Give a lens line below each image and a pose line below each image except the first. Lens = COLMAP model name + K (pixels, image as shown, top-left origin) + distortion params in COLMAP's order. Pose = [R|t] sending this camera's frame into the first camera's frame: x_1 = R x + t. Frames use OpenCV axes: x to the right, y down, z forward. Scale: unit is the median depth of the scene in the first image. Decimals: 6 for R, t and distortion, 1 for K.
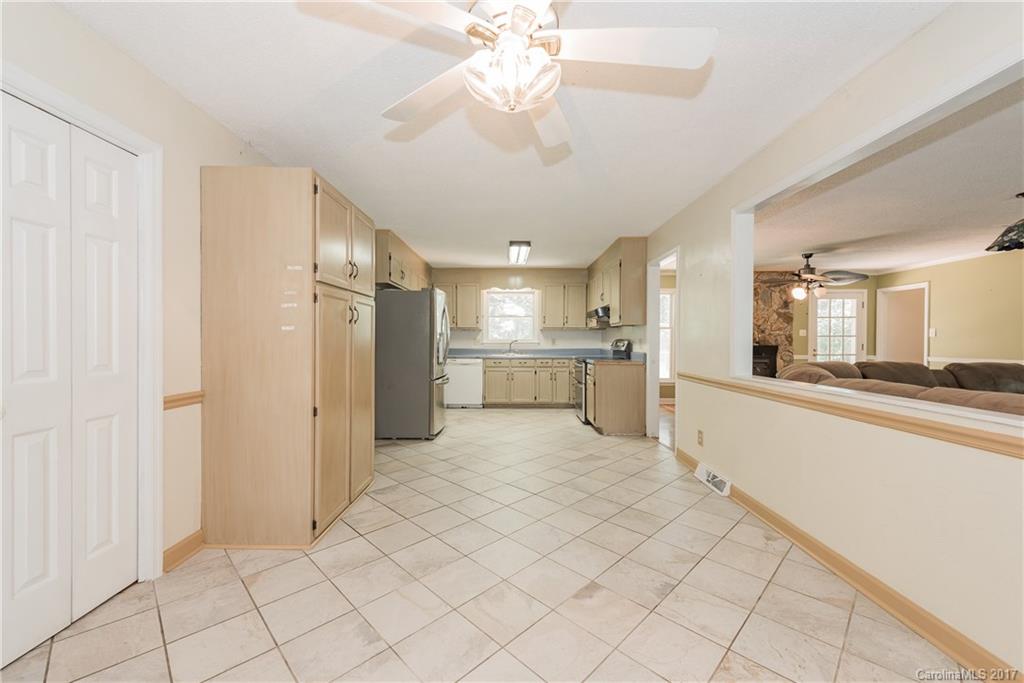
lens RADIAL K [[402.8, 0, 507.5], [0, 402.8, 325.7], [0, 0, 1]] dist [0.010482, -0.000125]
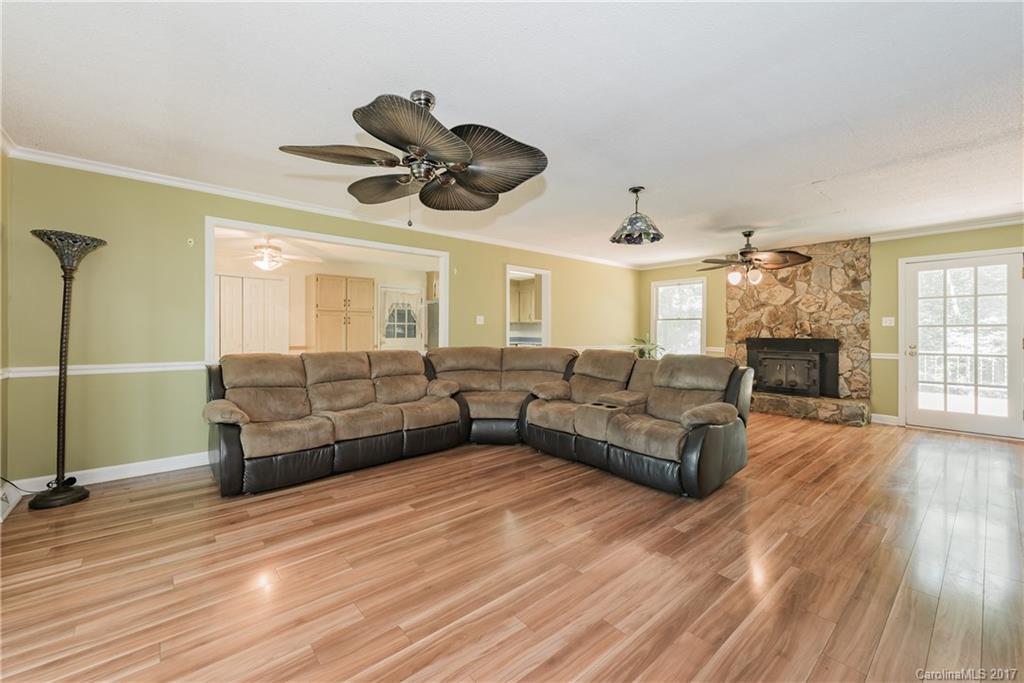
lens RADIAL K [[402.8, 0, 507.5], [0, 402.8, 325.7], [0, 0, 1]] dist [0.010482, -0.000125]
pose [[0.645301, -0.009106, -0.763874, 0.842595], [0.024268, 0.999669, 0.008585, 0.002492], [0.763543, -0.024077, 0.645308, 0.039572]]
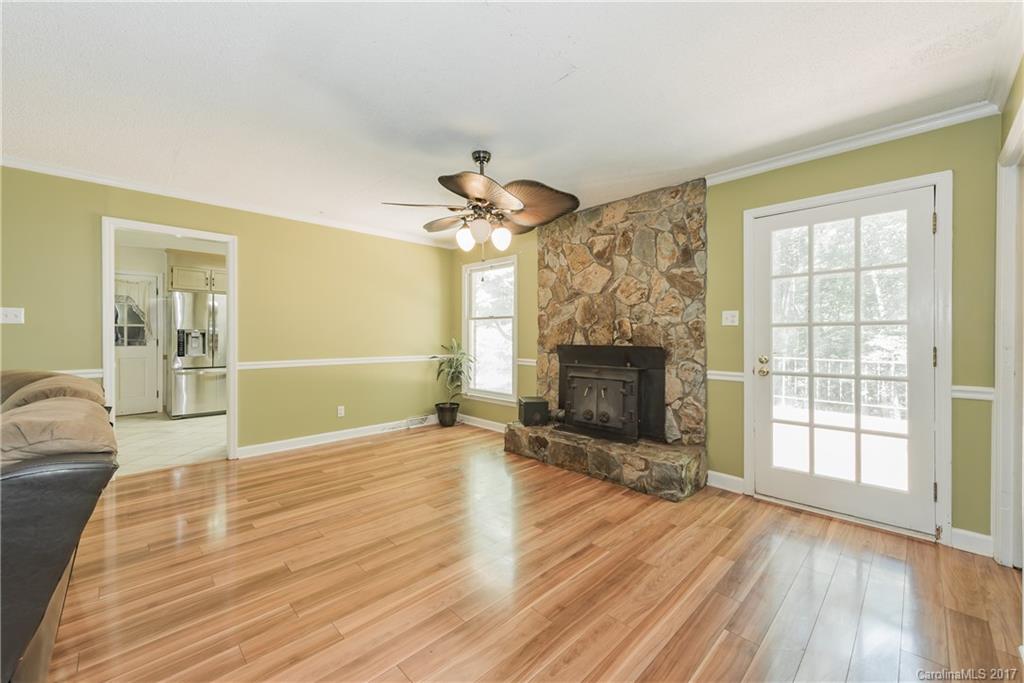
lens RADIAL K [[407.1, 0, 501.4], [0, 407.1, 330.7], [0, 0, 1]] dist [0.017658, -0.000024]
pose [[0.700095, -0.008580, -0.713998, 0.866938], [0.025841, 0.999577, 0.013326, 0.018901], [0.713582, -0.027780, 0.700020, 0.534319]]
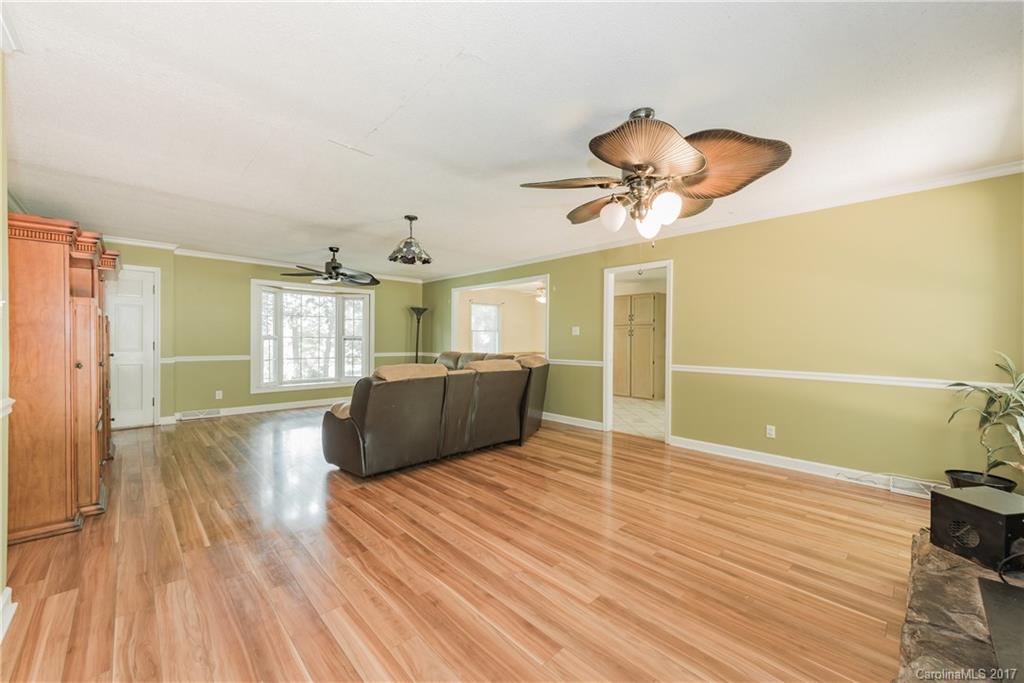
lens RADIAL K [[395.3, 0, 512.0], [0, 395.3, 341.5], [0, 0, 1]] dist [0.014025, -0.000030]
pose [[-0.717099, -0.004606, -0.696957, 0.854370], [0.015923, 0.999609, -0.022989, 0.032673], [0.696790, -0.027583, -0.716745, 0.929344]]
